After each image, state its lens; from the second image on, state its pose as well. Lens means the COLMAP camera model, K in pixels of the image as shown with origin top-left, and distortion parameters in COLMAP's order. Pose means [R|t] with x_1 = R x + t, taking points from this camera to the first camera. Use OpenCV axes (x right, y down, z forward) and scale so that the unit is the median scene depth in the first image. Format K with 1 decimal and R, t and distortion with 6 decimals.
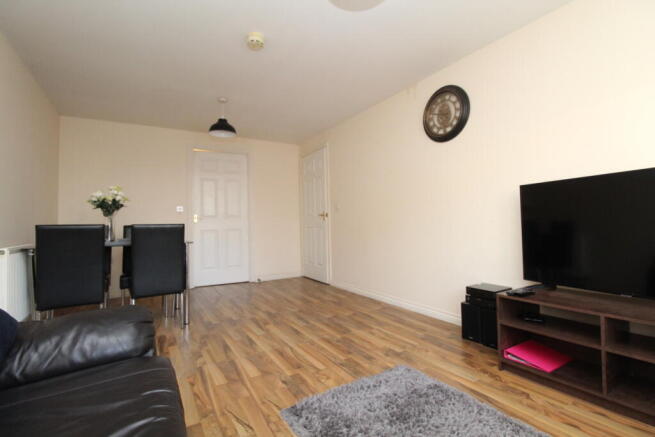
lens RADIAL K [[304.7, 0, 330.2], [0, 304.7, 212.4], [0, 0, 1]] dist [-0.001016, -0.011690]
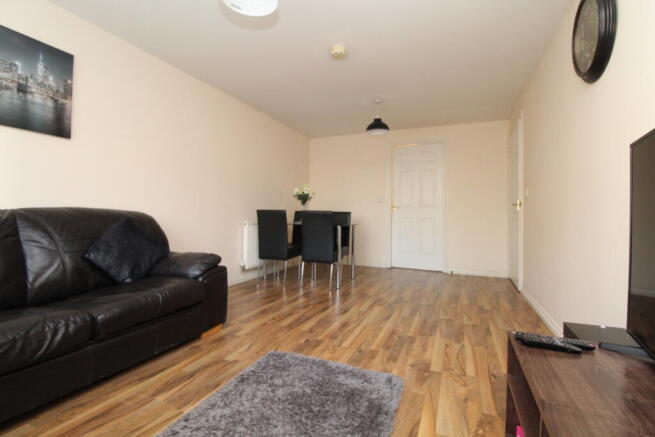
lens RADIAL K [[304.7, 0, 330.2], [0, 304.7, 212.4], [0, 0, 1]] dist [-0.001016, -0.011690]
pose [[0.585503, 0.021828, -0.810376, 0.610061], [0.006638, 0.999475, 0.031718, 0.002584], [0.810643, -0.023951, 0.585051, 0.255479]]
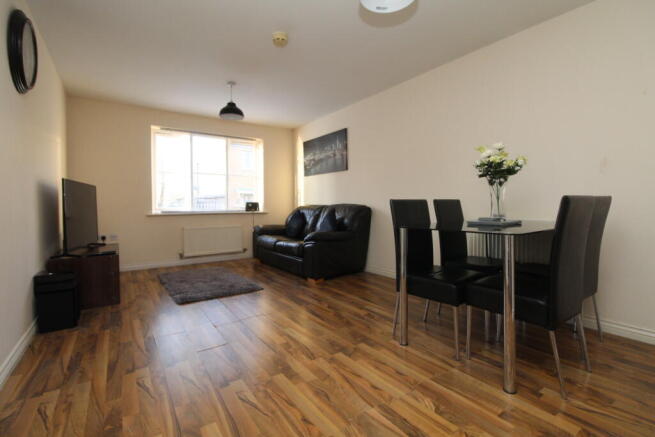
lens RADIAL K [[304.7, 0, 330.2], [0, 304.7, 212.4], [0, 0, 1]] dist [-0.001016, -0.011690]
pose [[-0.997704, 0.028392, -0.061490, -0.304084], [0.029401, 0.999447, -0.015560, 0.082659], [0.061014, -0.017332, -0.997986, 1.885742]]
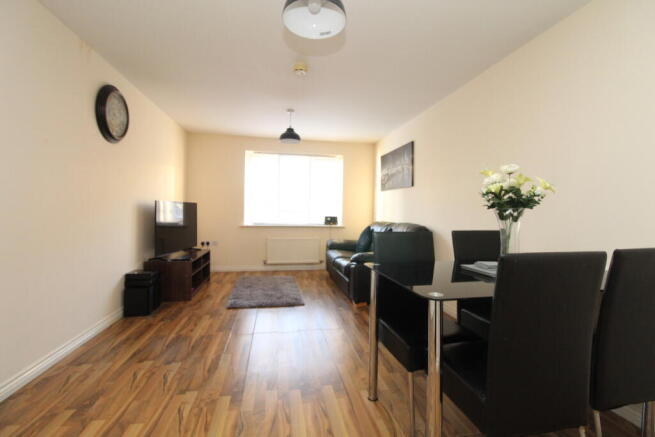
lens RADIAL K [[304.7, 0, 330.2], [0, 304.7, 212.4], [0, 0, 1]] dist [-0.001016, -0.011690]
pose [[-0.932752, 0.003261, 0.360503, -0.685407], [-0.012129, 0.999109, -0.040420, 0.023919], [-0.360314, -0.042074, -0.931882, 1.803658]]
